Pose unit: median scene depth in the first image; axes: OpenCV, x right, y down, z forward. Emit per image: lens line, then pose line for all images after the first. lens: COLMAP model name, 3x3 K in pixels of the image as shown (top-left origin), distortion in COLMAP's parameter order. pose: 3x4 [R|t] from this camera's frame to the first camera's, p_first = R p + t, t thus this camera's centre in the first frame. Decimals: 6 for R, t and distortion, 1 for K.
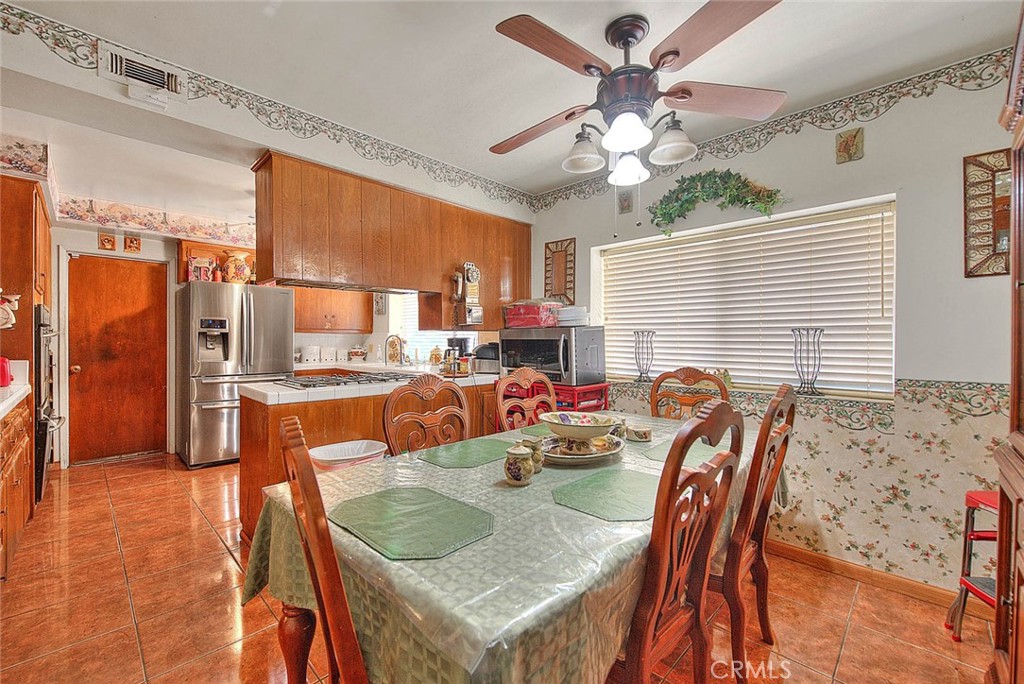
lens RADIAL K [[426.3, 0, 512.0], [0, 426.3, 342.0], [0, 0, 1]] dist [-0.010204, 0.000023]
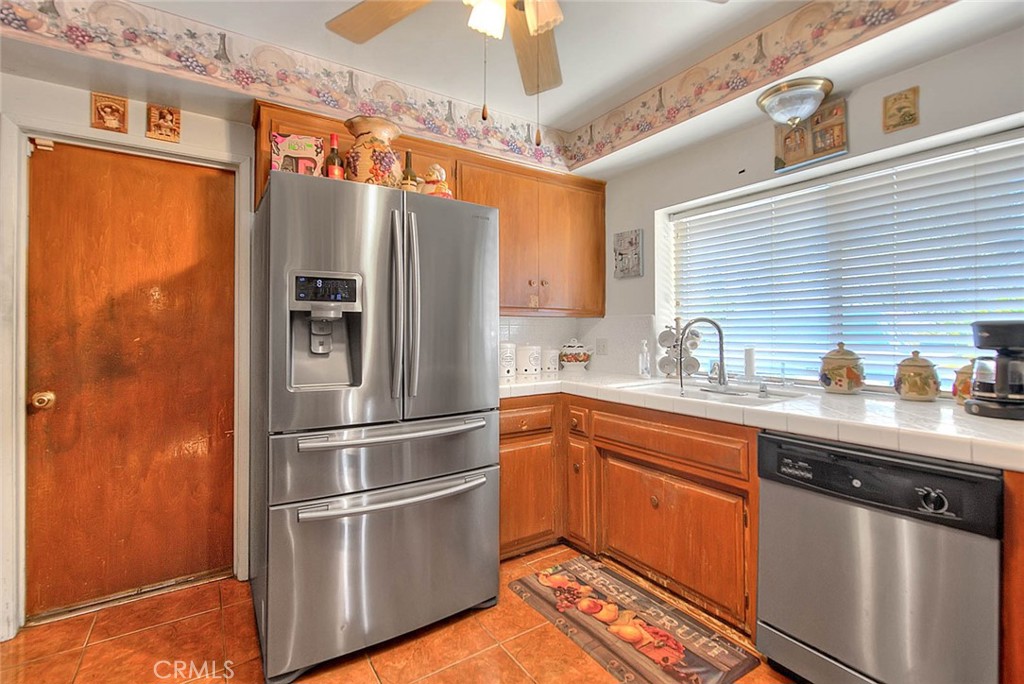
lens RADIAL K [[459.3, 0, 515.6], [0, 459.3, 325.1], [0, 0, 1]] dist [-0.002411, -0.001323]
pose [[0.978610, -0.009383, -0.205512, -0.445634], [0.006191, 0.999850, -0.016171, -0.003248], [0.205633, 0.014552, 0.978521, 0.621469]]
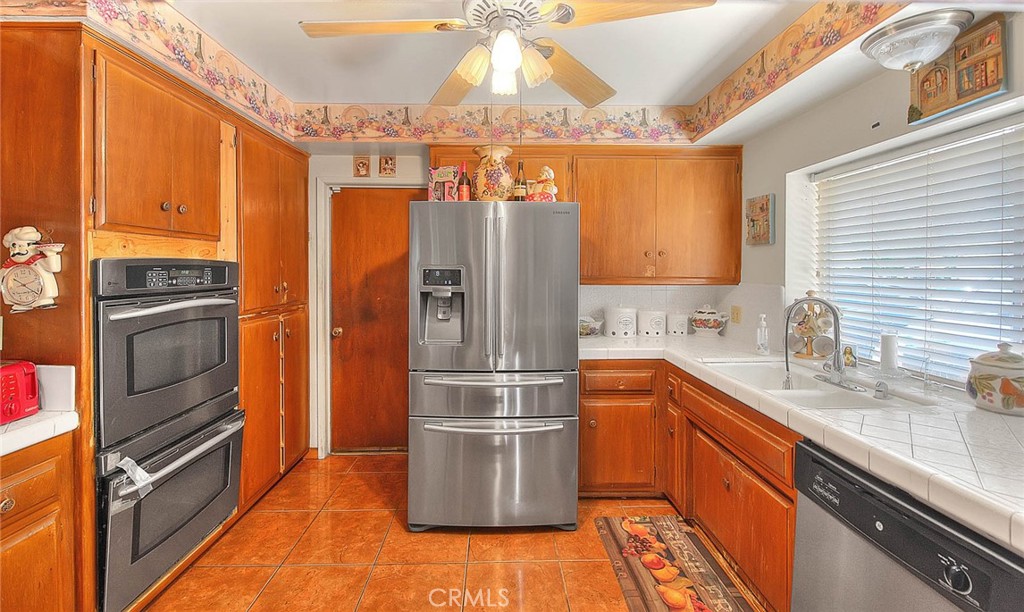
lens RADIAL K [[409.9, 0, 506.4], [0, 409.9, 271.5], [0, 0, 1]] dist [0.000133, -0.002964]
pose [[0.713675, -0.000054, -0.700477, -0.261723], [0.000448, 1.000000, 0.000379, -0.049058], [0.700477, -0.000584, 0.713675, 0.659066]]
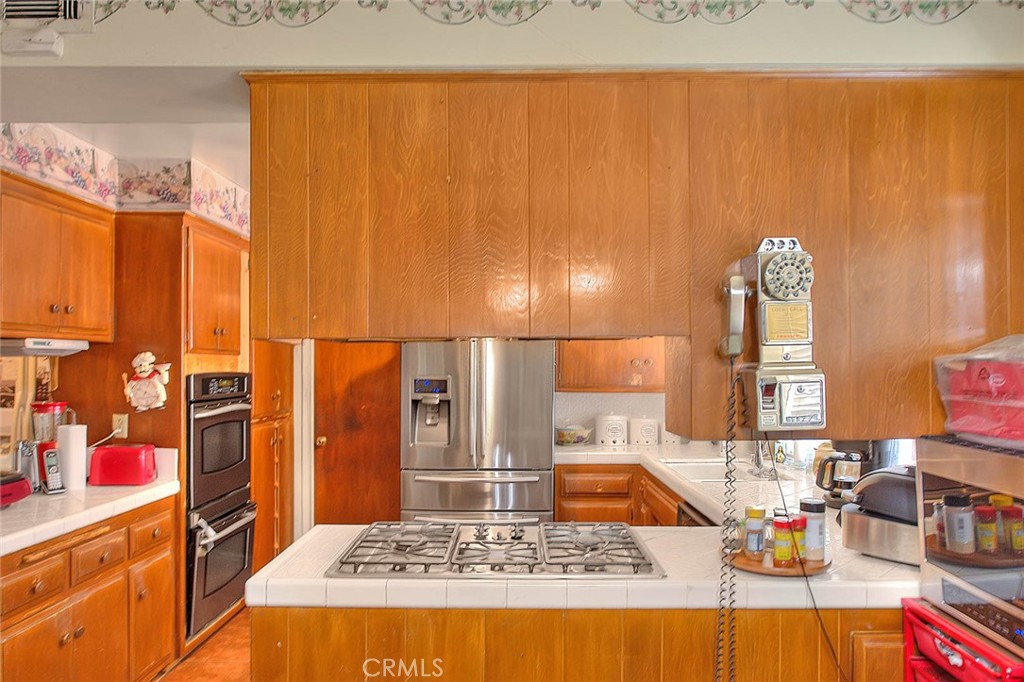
lens RADIAL K [[686.6, 0, 508.9], [0, 686.6, 356.8], [0, 0, 1]] dist [-0.001211, 0.000390]
pose [[0.691180, -0.013115, -0.722563, 0.103872], [-0.000325, 0.999830, -0.018458, -0.065301], [0.722682, 0.012993, 0.691058, 0.374130]]
